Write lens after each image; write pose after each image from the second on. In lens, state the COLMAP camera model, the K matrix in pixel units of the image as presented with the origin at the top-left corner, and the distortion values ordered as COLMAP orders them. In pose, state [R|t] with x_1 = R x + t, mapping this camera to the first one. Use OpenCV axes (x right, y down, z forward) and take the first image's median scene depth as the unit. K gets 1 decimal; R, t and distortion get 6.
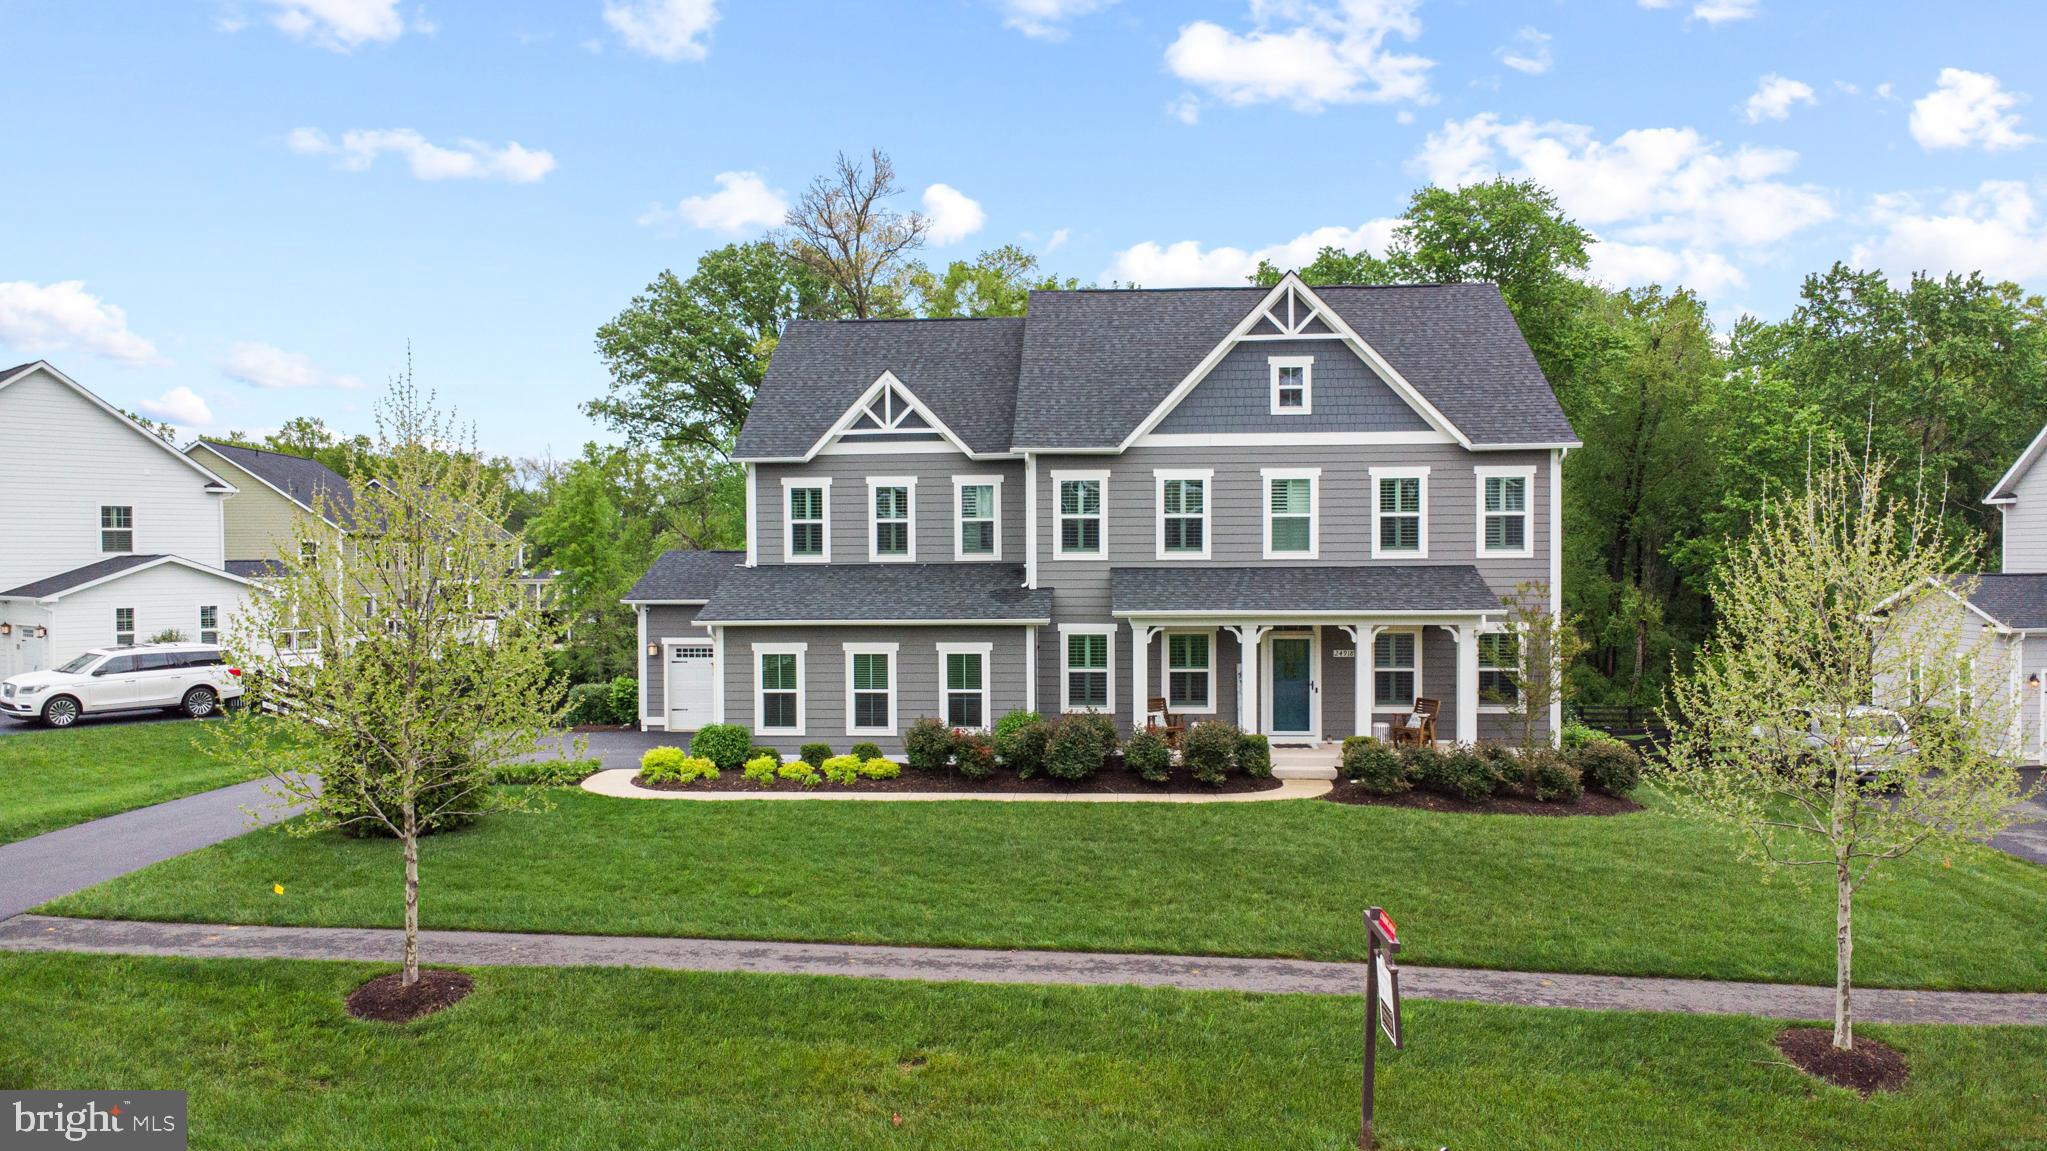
lens RADIAL K [[1467.2, 0, 1028.7], [0, 1467.2, 573.0], [0, 0, 1]] dist [0.034157, -0.059818]
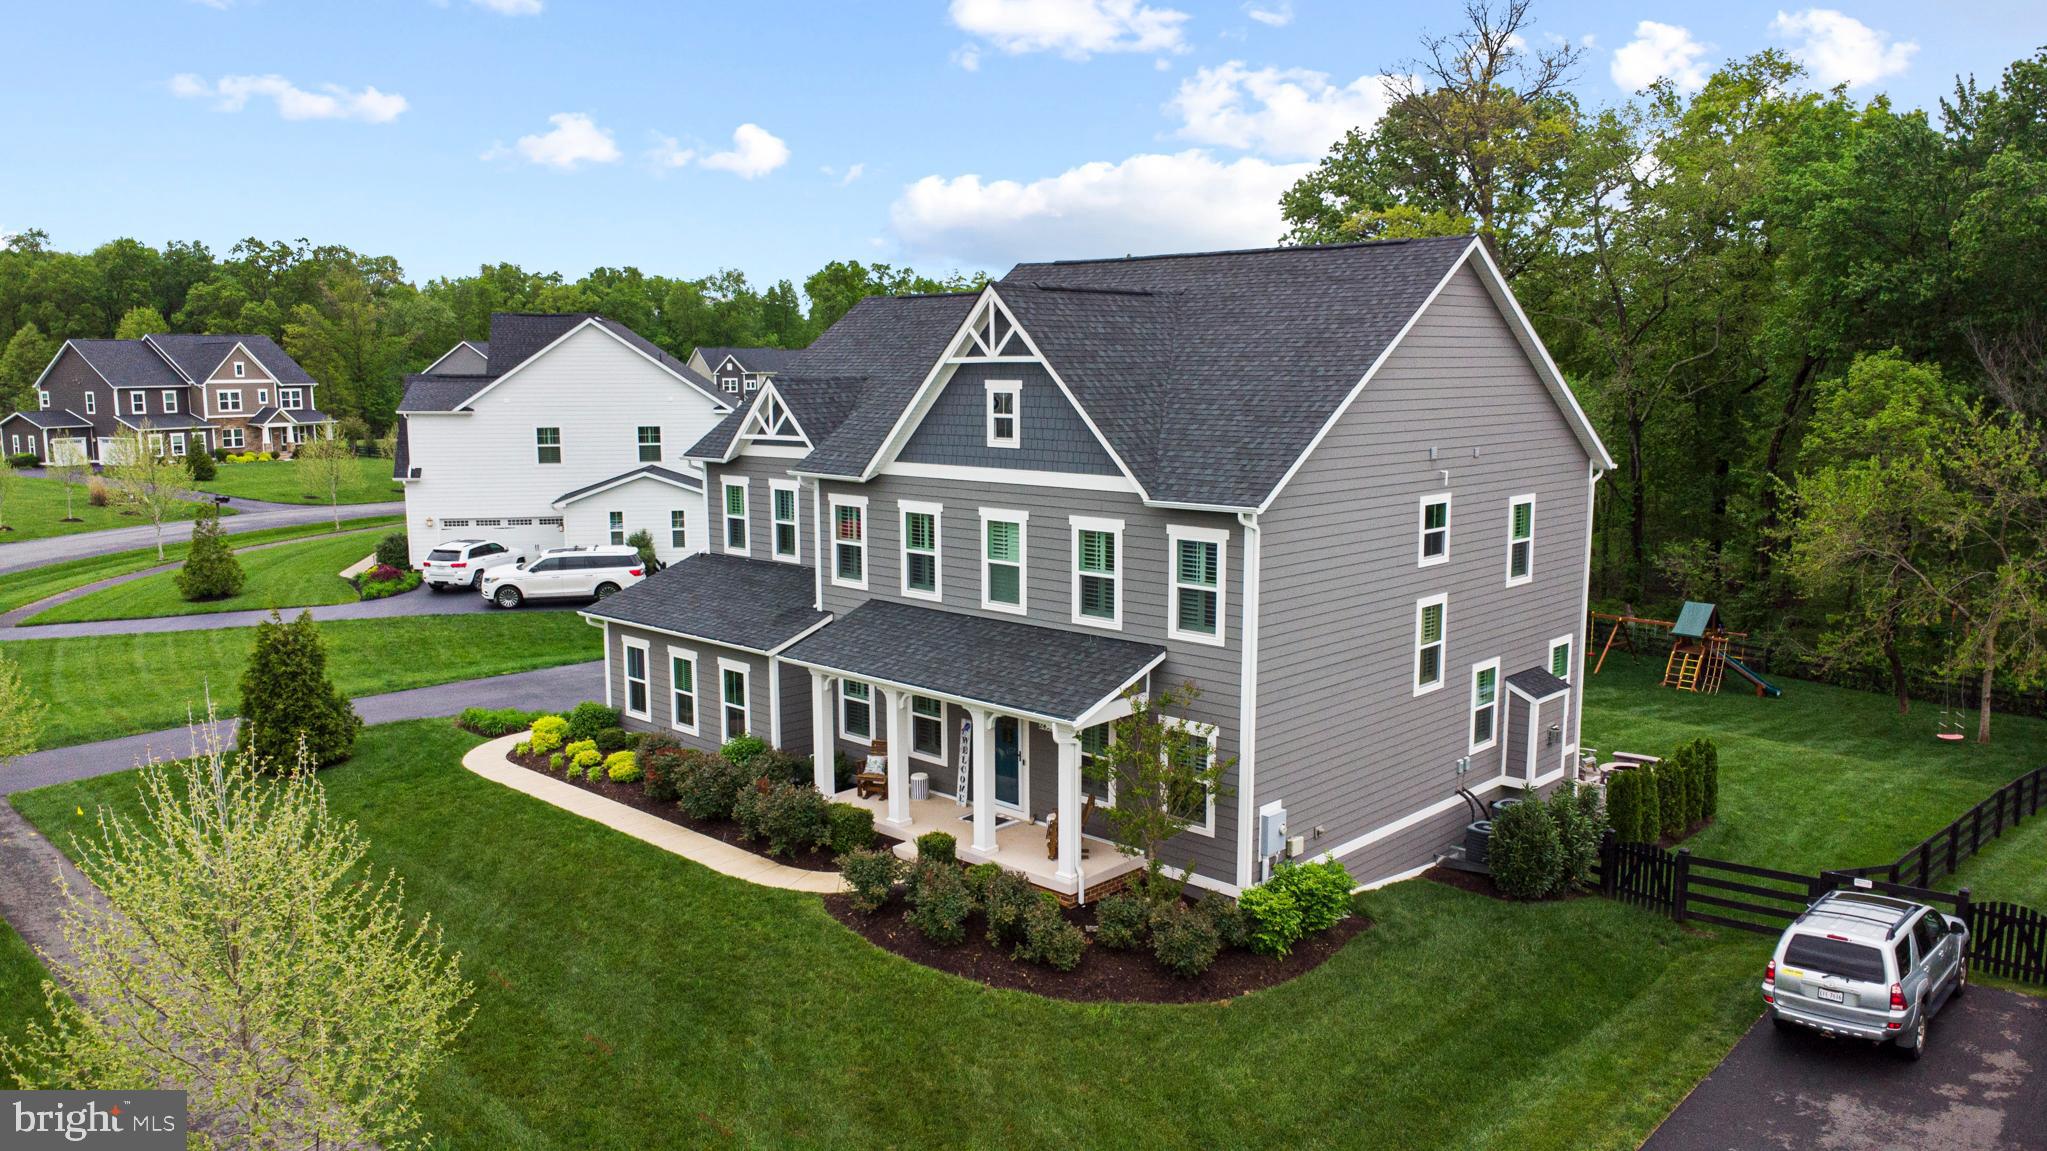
lens RADIAL K [[1467.2, 0, 1028.7], [0, 1467.2, 573.0], [0, 0, 1]] dist [0.034157, -0.059818]
pose [[0.766042, 0.095215, -0.635700, 0.745785], [-0.010999, 0.990765, 0.135143, -0.151450], [0.642697, -0.096533, 0.760015, 0.341795]]
